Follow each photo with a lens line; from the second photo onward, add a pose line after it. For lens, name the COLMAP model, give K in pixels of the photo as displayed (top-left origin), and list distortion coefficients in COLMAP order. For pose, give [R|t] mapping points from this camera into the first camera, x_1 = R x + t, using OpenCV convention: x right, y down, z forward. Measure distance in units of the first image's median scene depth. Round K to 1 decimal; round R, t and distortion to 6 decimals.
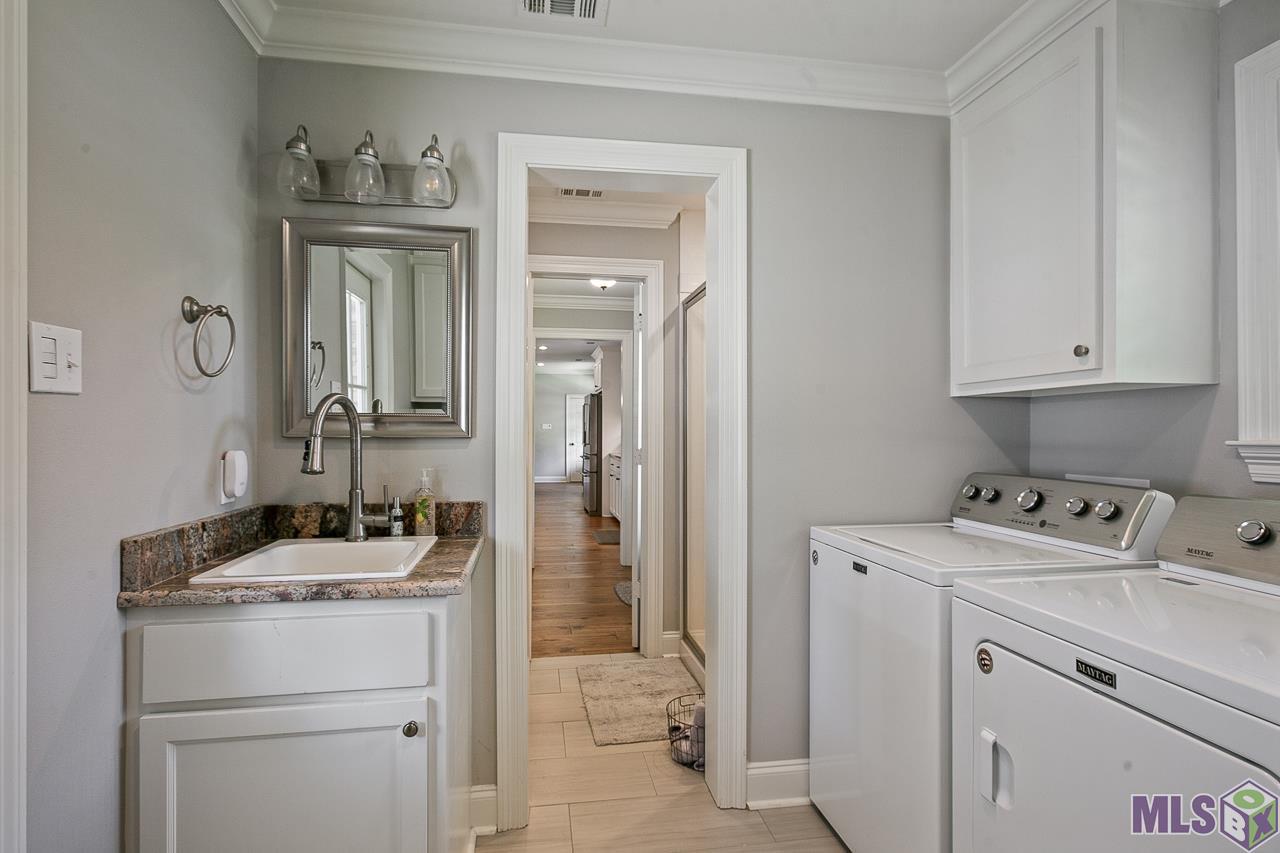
lens RADIAL K [[652.7, 0, 639.4], [0, 652.7, 429.0], [0, 0, 1]] dist [-0.000733, -0.000015]
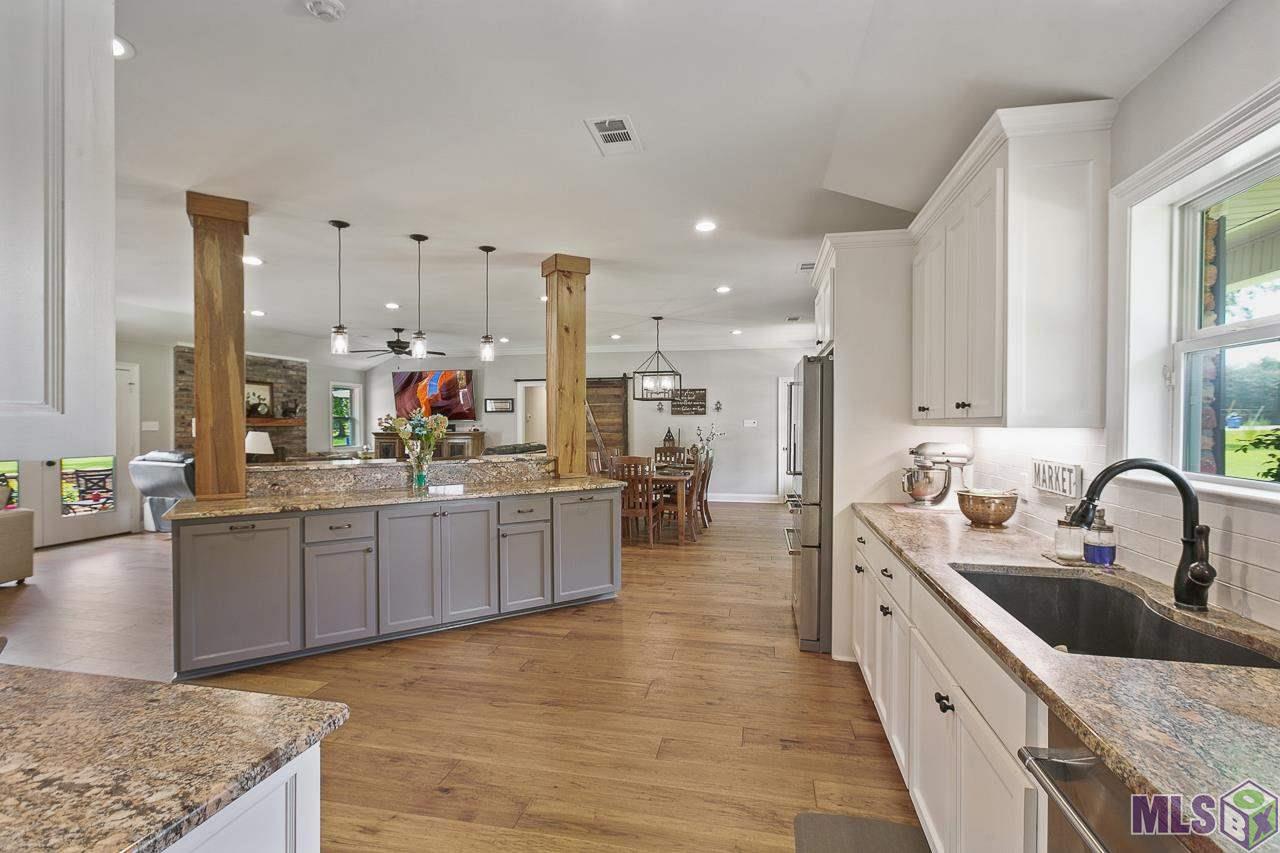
lens RADIAL K [[591.6, 0, 638.9], [0, 591.6, 425.4], [0, 0, 1]] dist [-0.003301, -0.000023]
pose [[0.931599, 0.006935, -0.363422, -0.035814], [-0.003023, 0.999931, 0.011334, -0.015057], [0.363476, -0.009461, 0.931556, 0.605966]]
